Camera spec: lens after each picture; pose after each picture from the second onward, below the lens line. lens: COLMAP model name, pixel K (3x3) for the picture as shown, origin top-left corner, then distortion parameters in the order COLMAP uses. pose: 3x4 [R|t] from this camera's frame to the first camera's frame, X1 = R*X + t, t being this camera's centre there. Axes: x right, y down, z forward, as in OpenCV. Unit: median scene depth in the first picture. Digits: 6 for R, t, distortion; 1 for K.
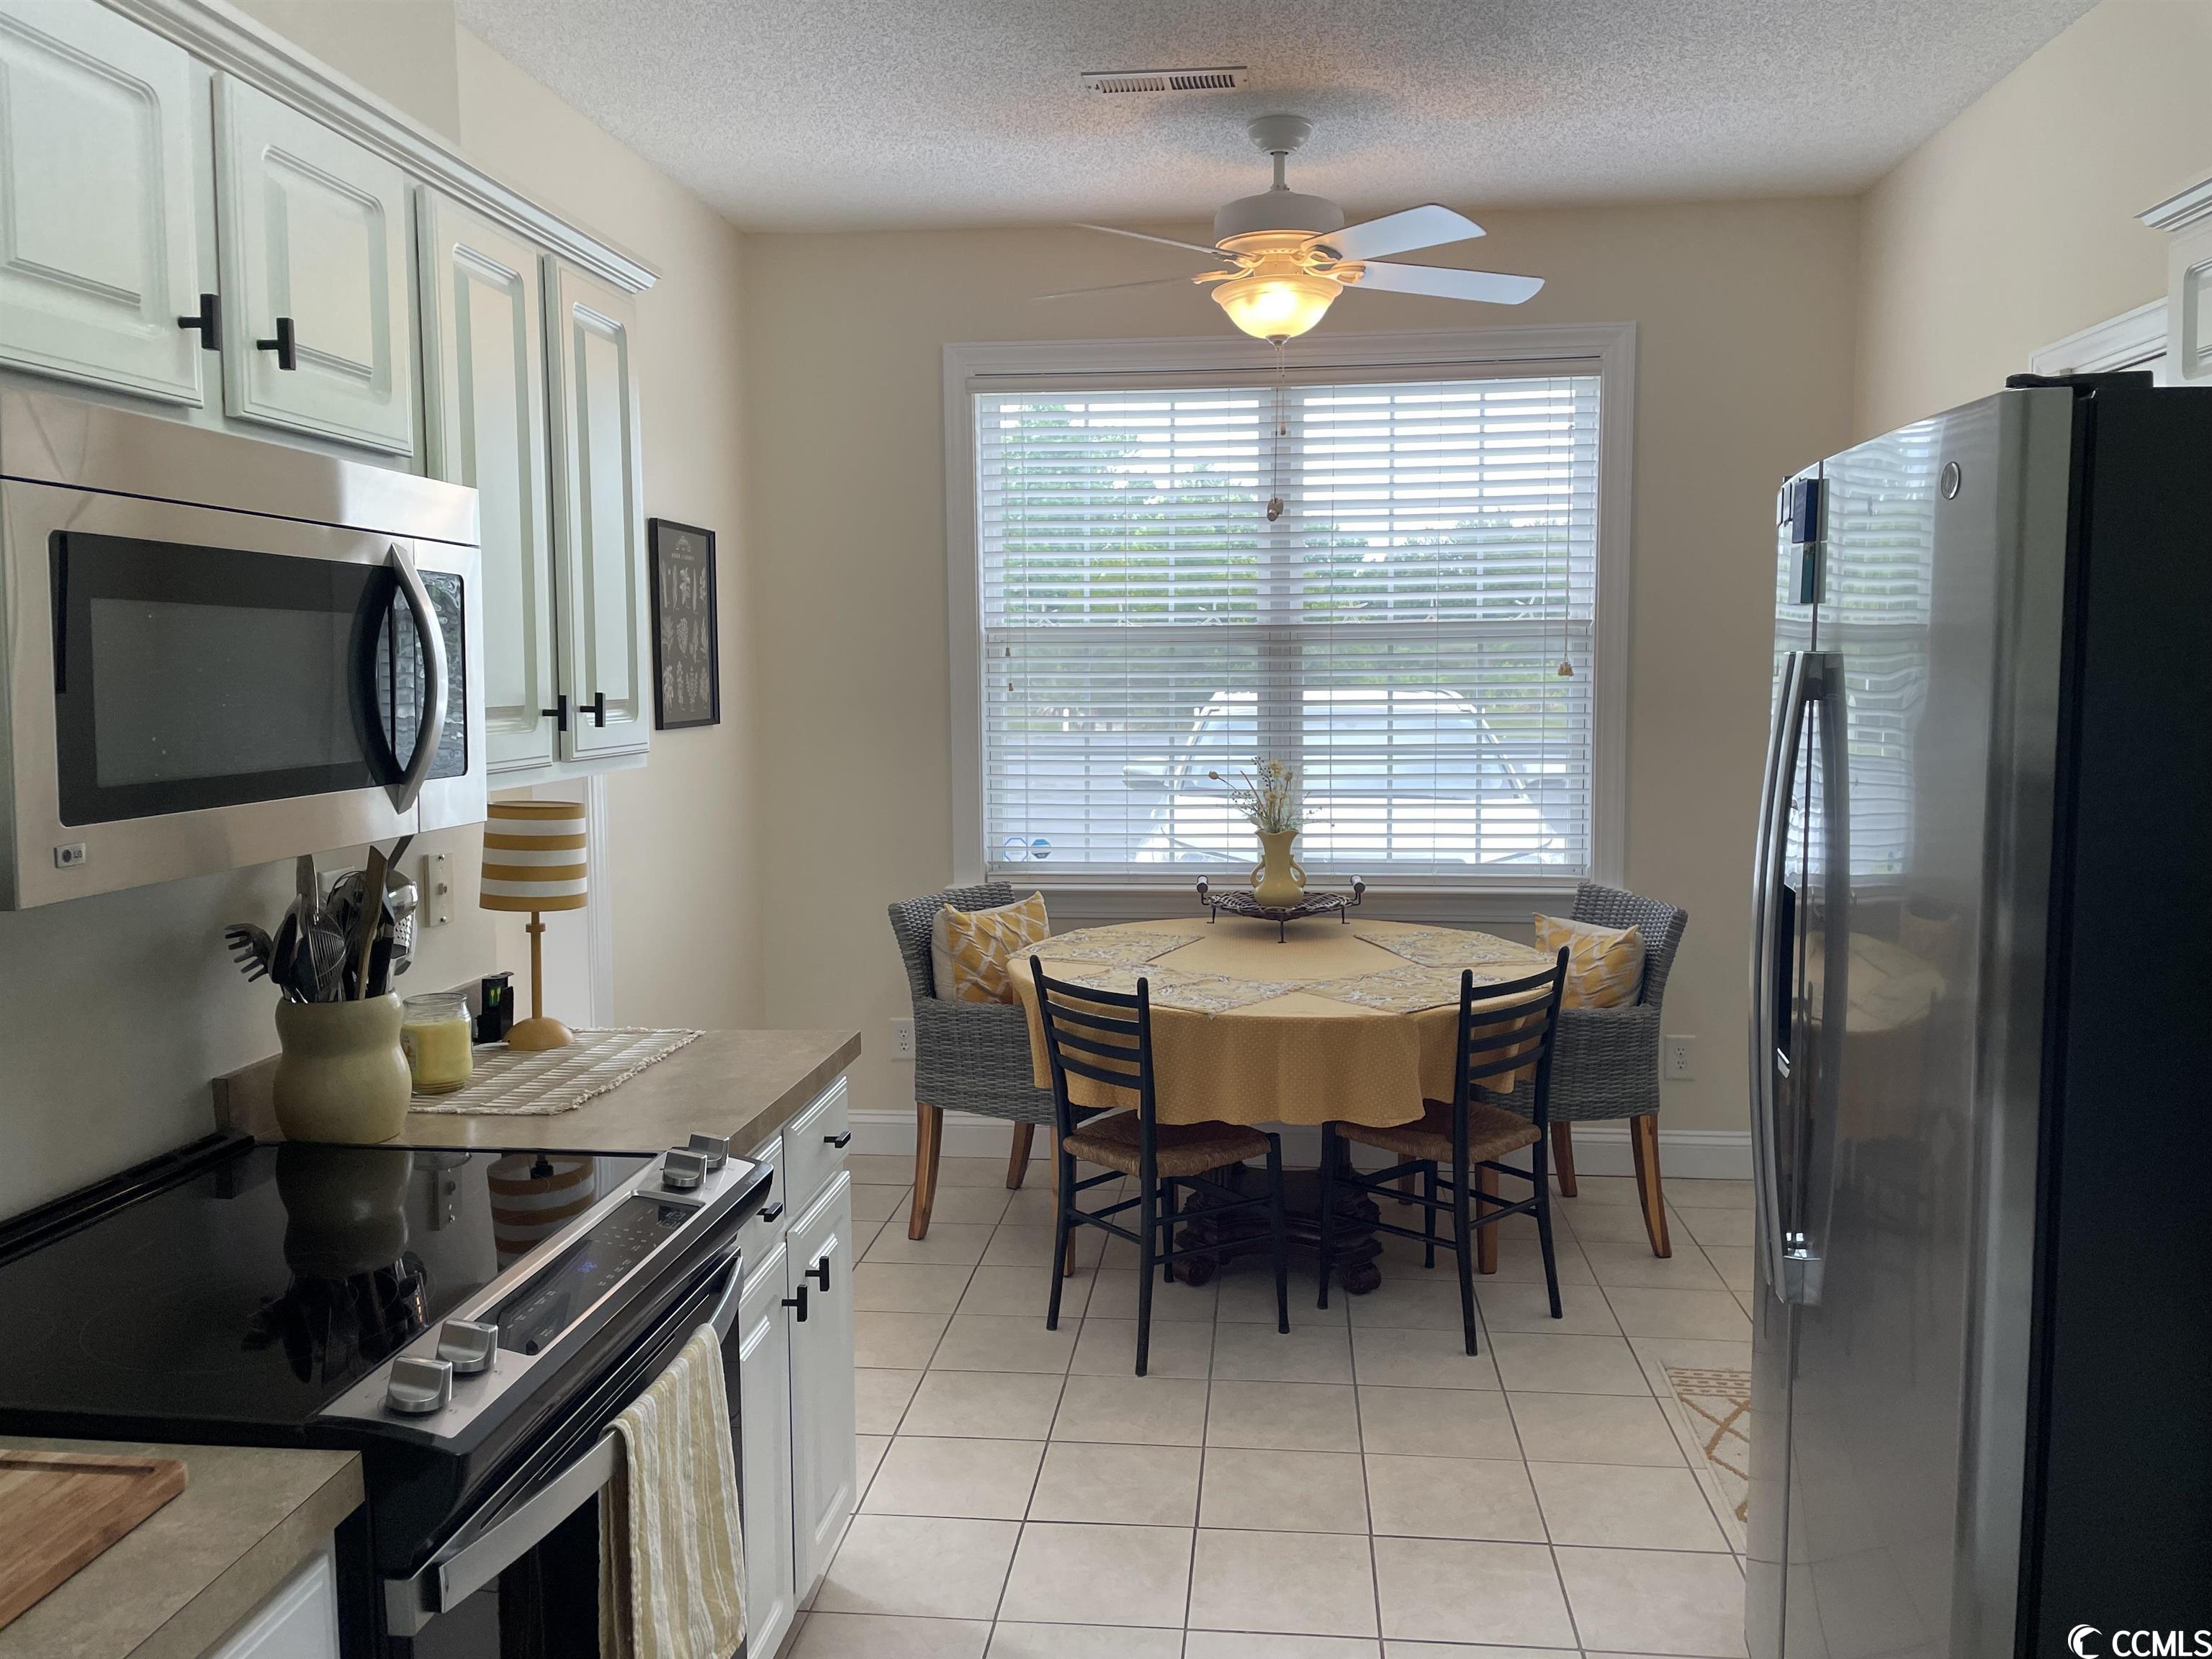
lens RADIAL K [[1665.3, 0, 1096.9], [0, 1665.3, 836.2], [0, 0, 1]] dist [0.090004, -0.103330]
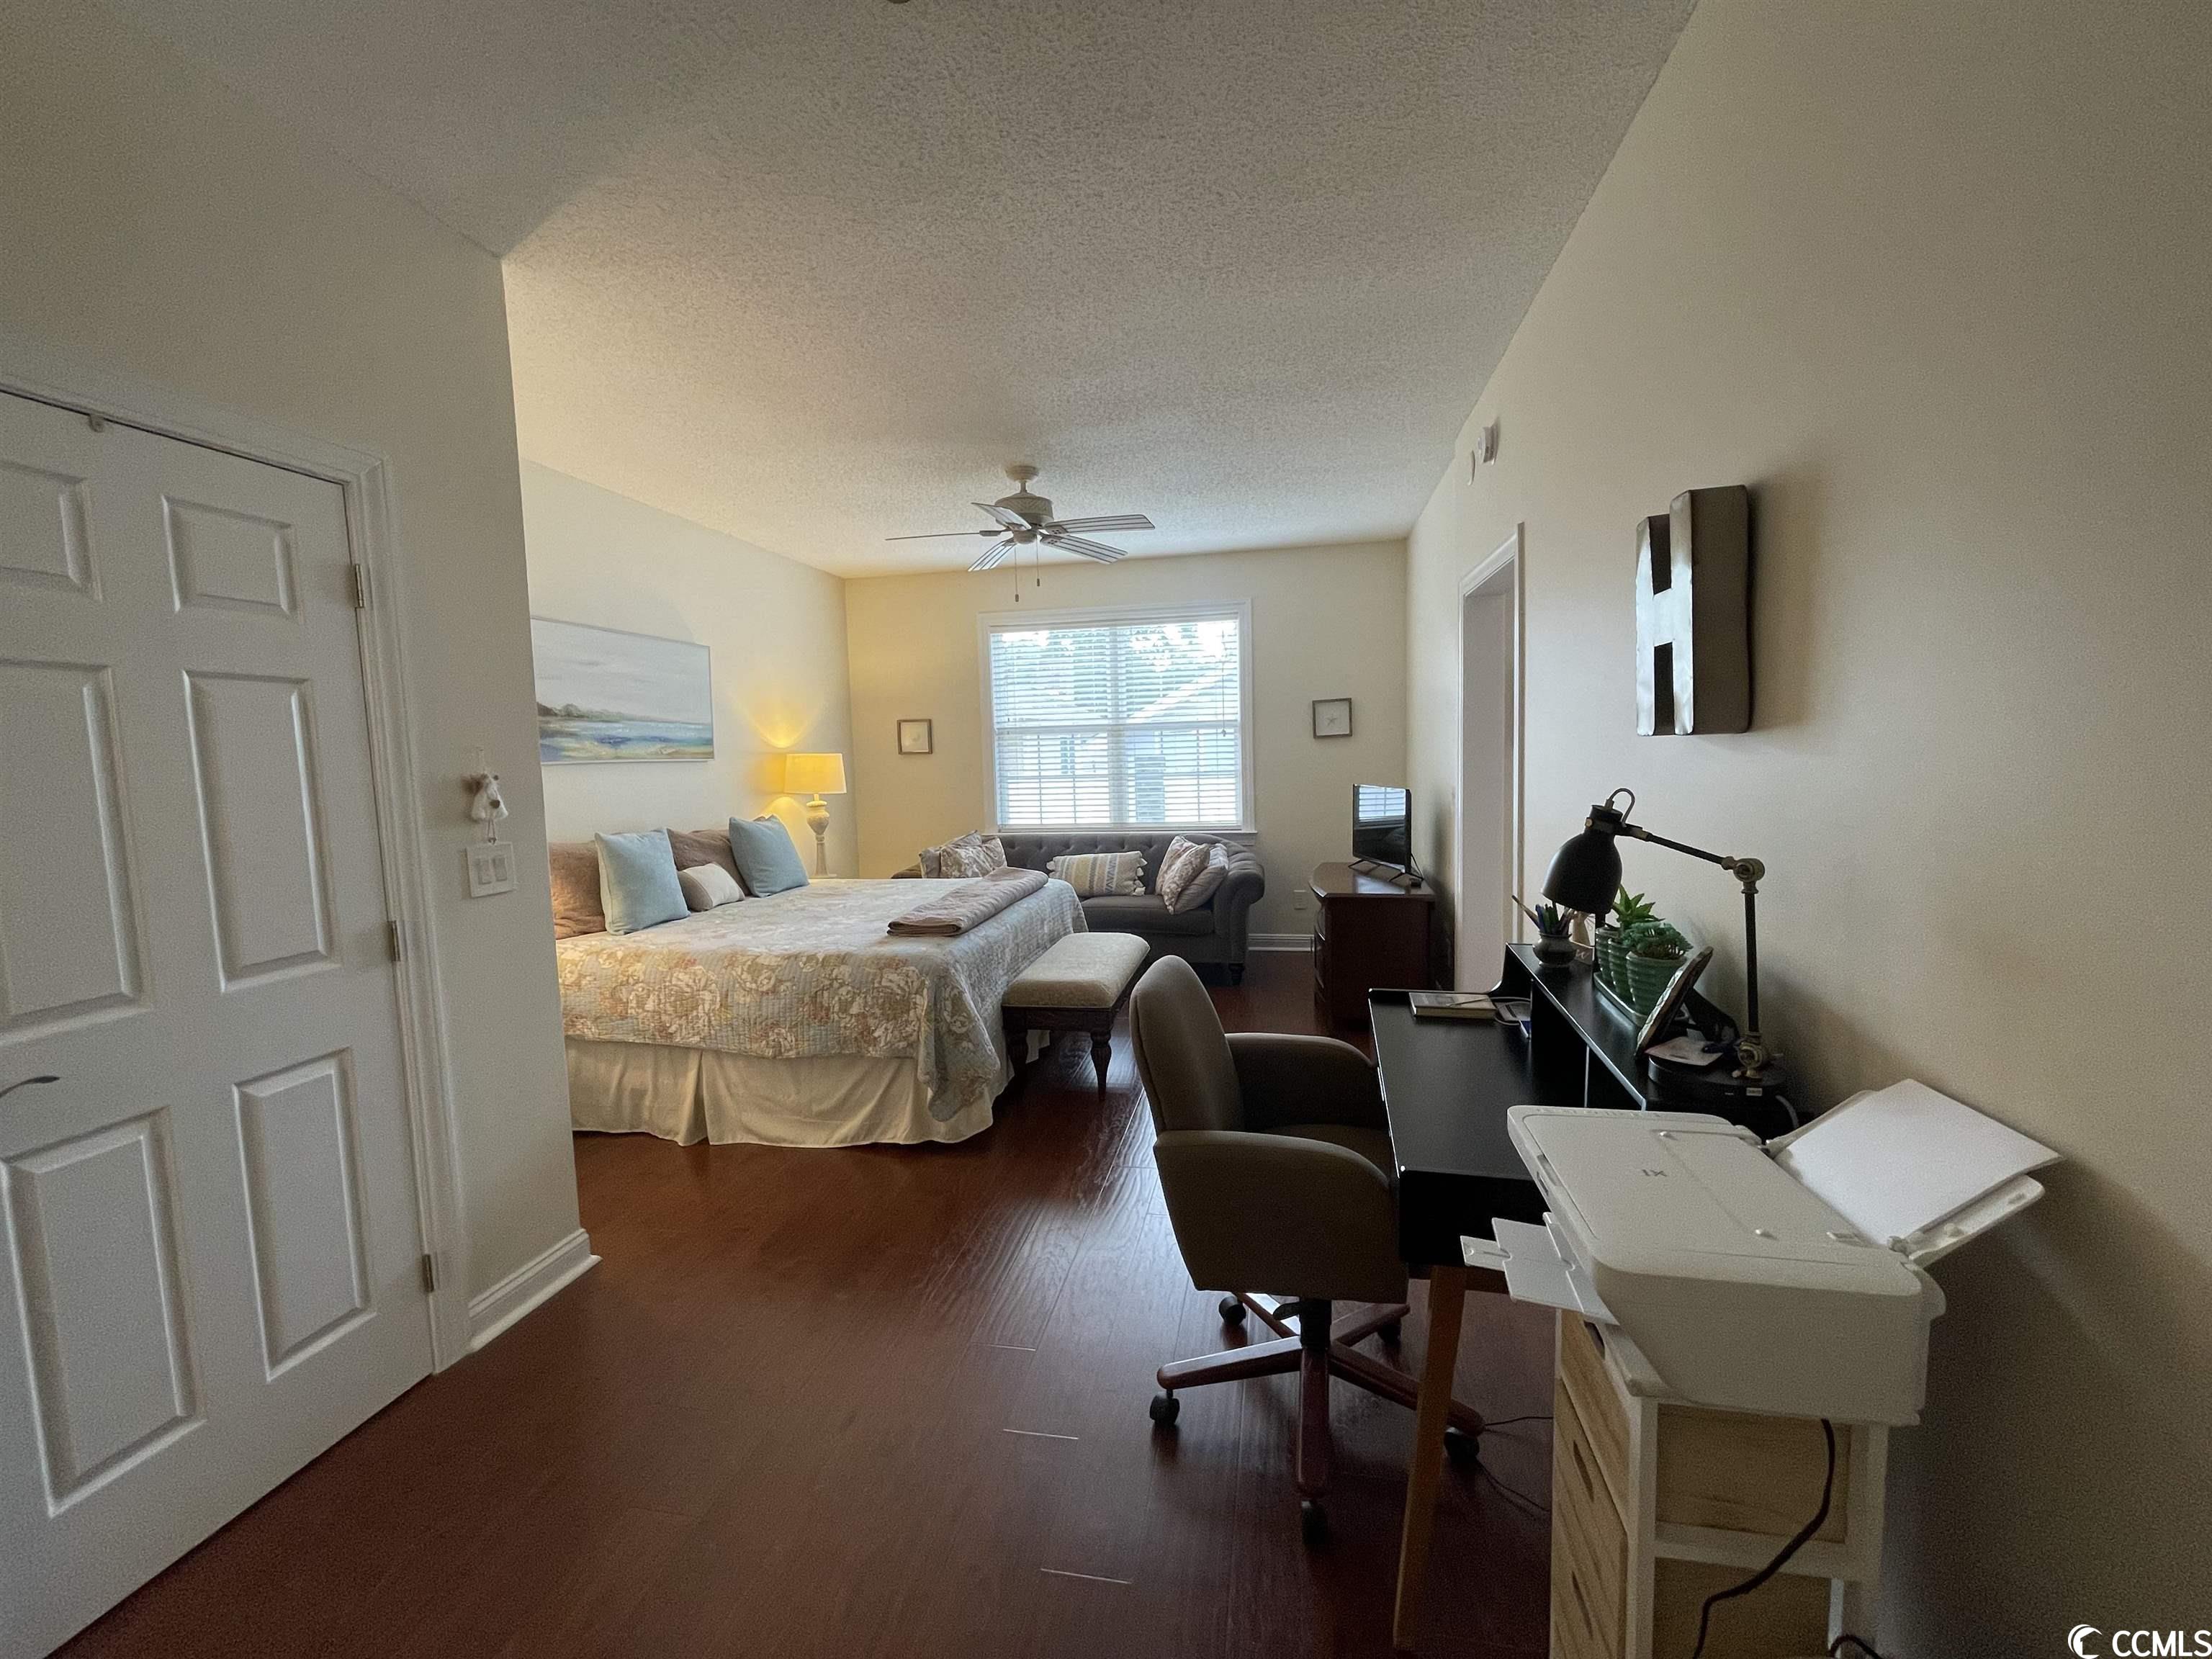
lens RADIAL K [[891.8, 0, 1124.4], [0, 891.8, 831.8], [0, 0, 1]] dist [-0.002215, 0.000065]
pose [[0.996502, -0.004972, -0.083418, 0.222166], [0.001470, 0.999117, -0.041992, 0.082393], [0.083554, 0.041722, 0.995629, -0.271506]]
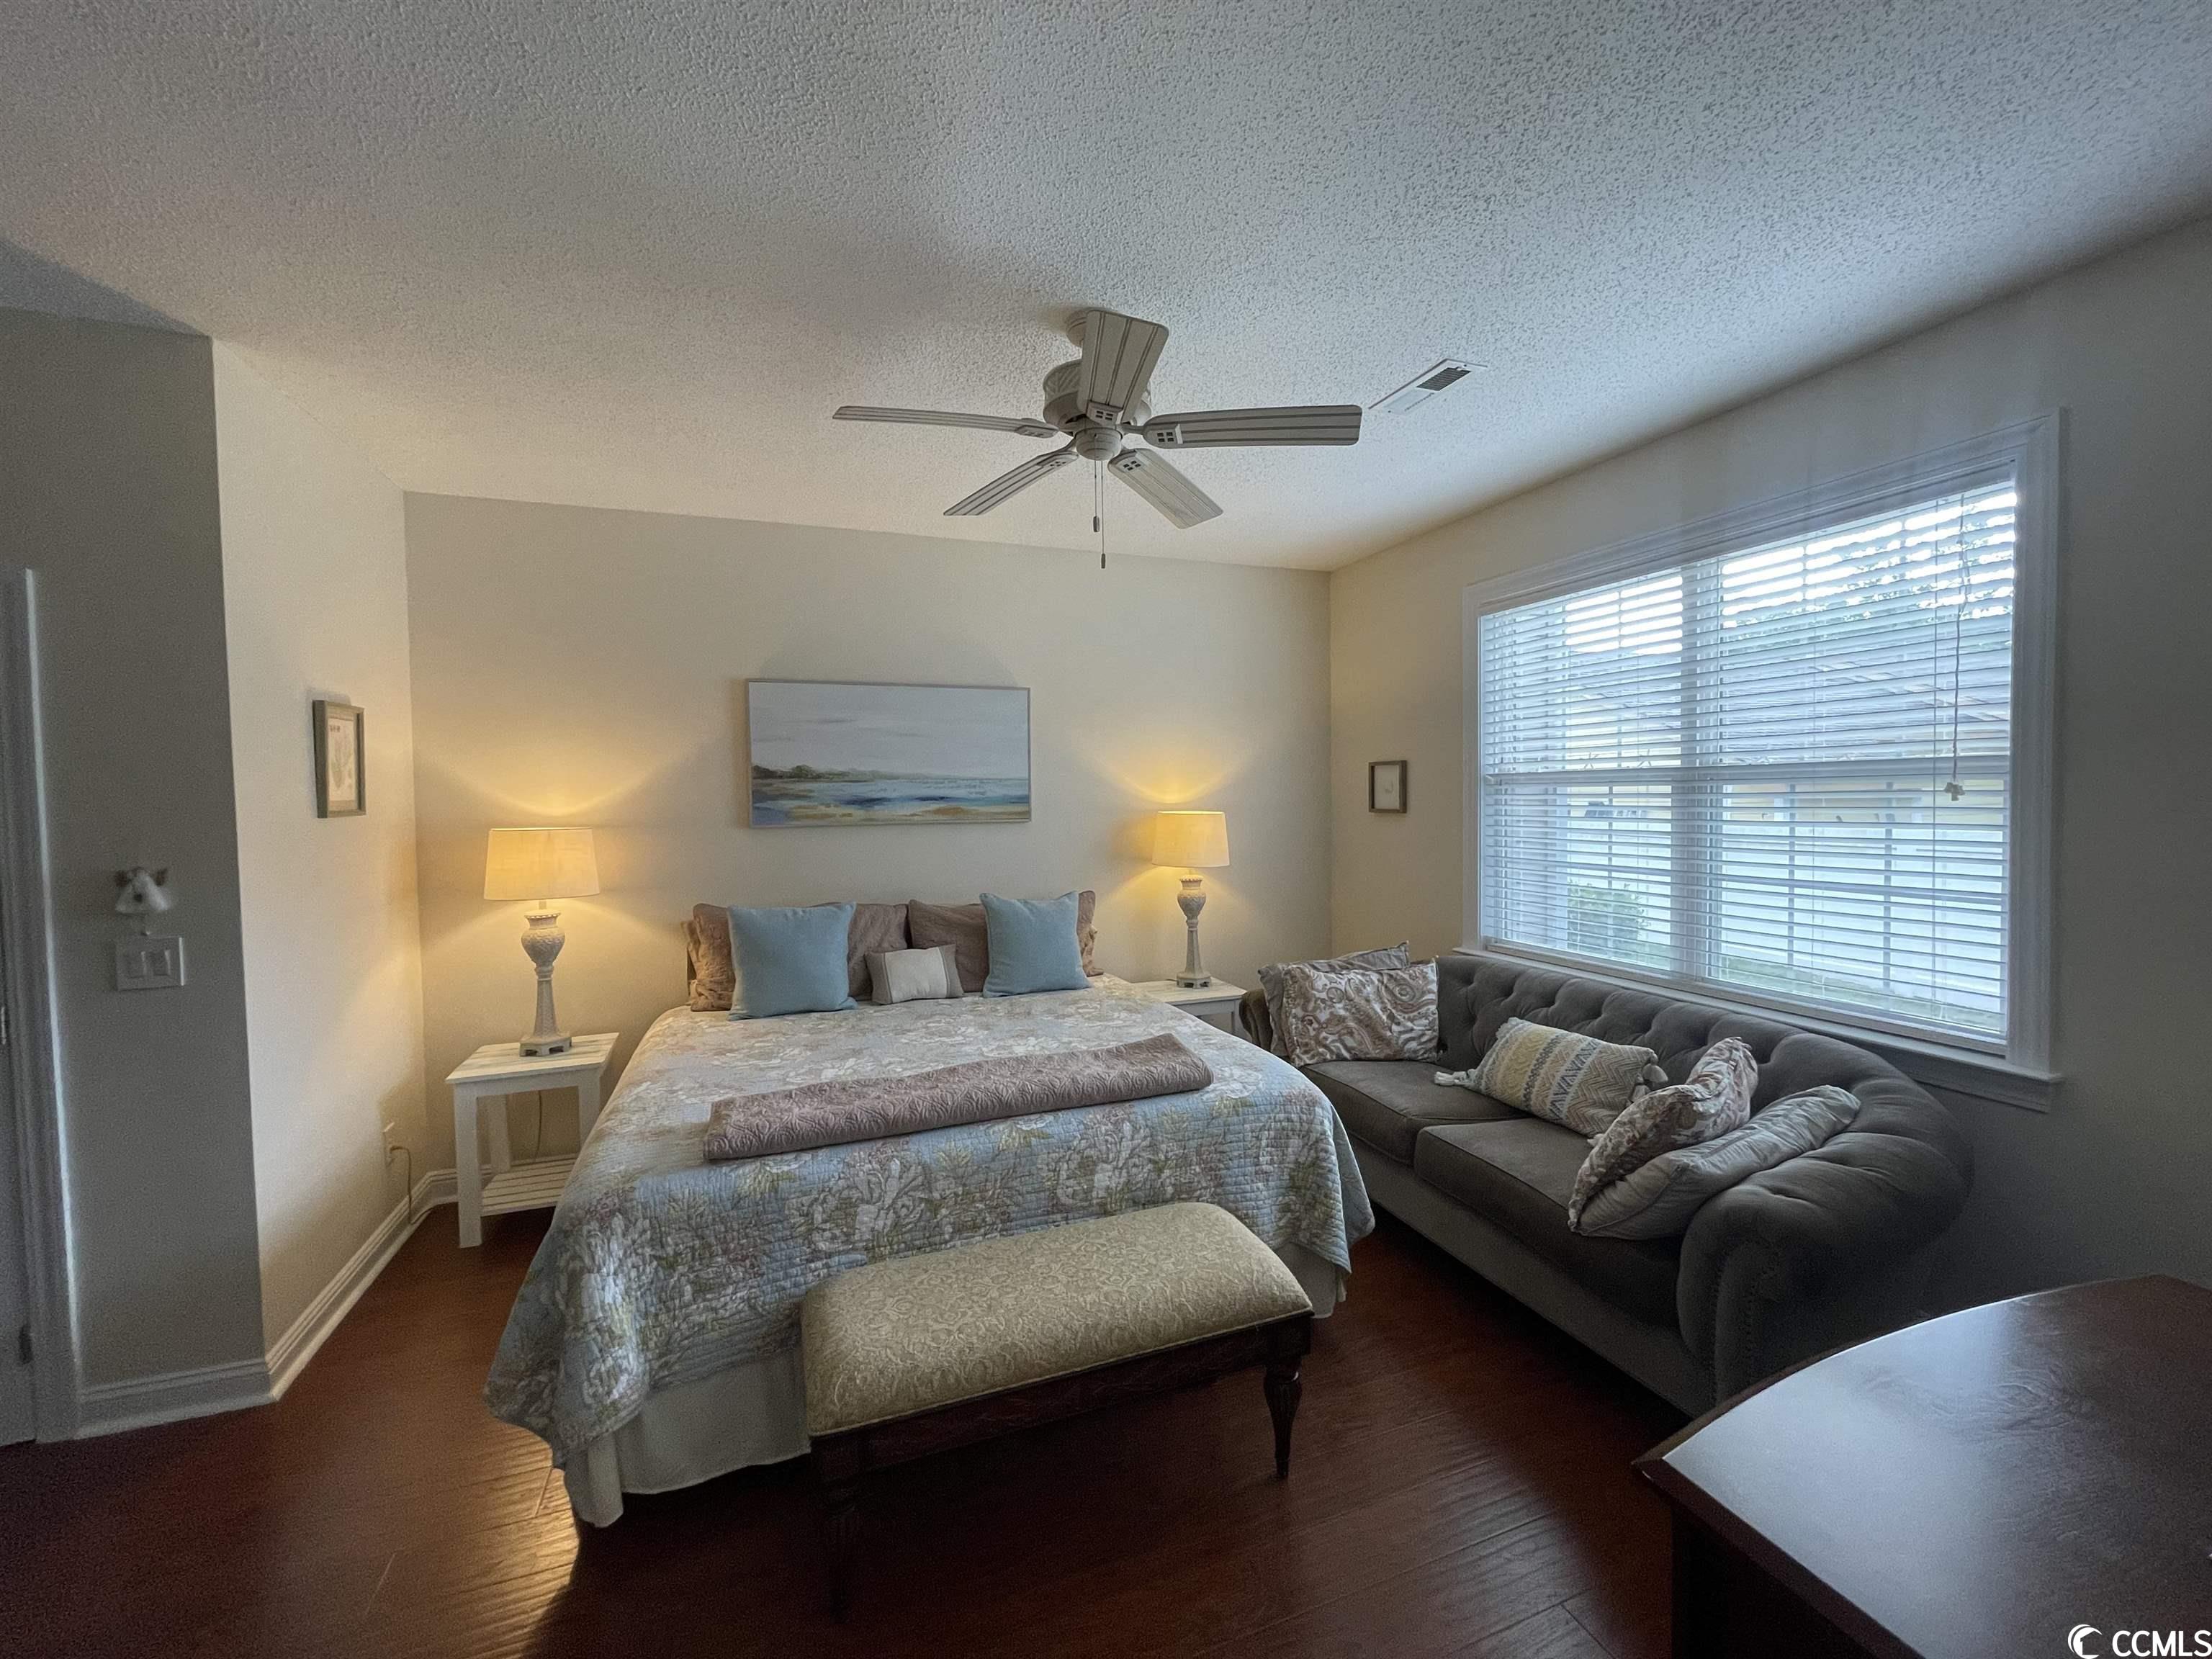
lens RADIAL K [[891.8, 0, 1104.4], [0, 891.8, 829.7], [0, 0, 1]] dist [-0.002215, 0.000065]
pose [[0.447183, 0.041419, -0.893483, 0.474482], [-0.110533, 0.993829, -0.009251, -0.033766], [0.887587, 0.102896, 0.449001, 0.375895]]
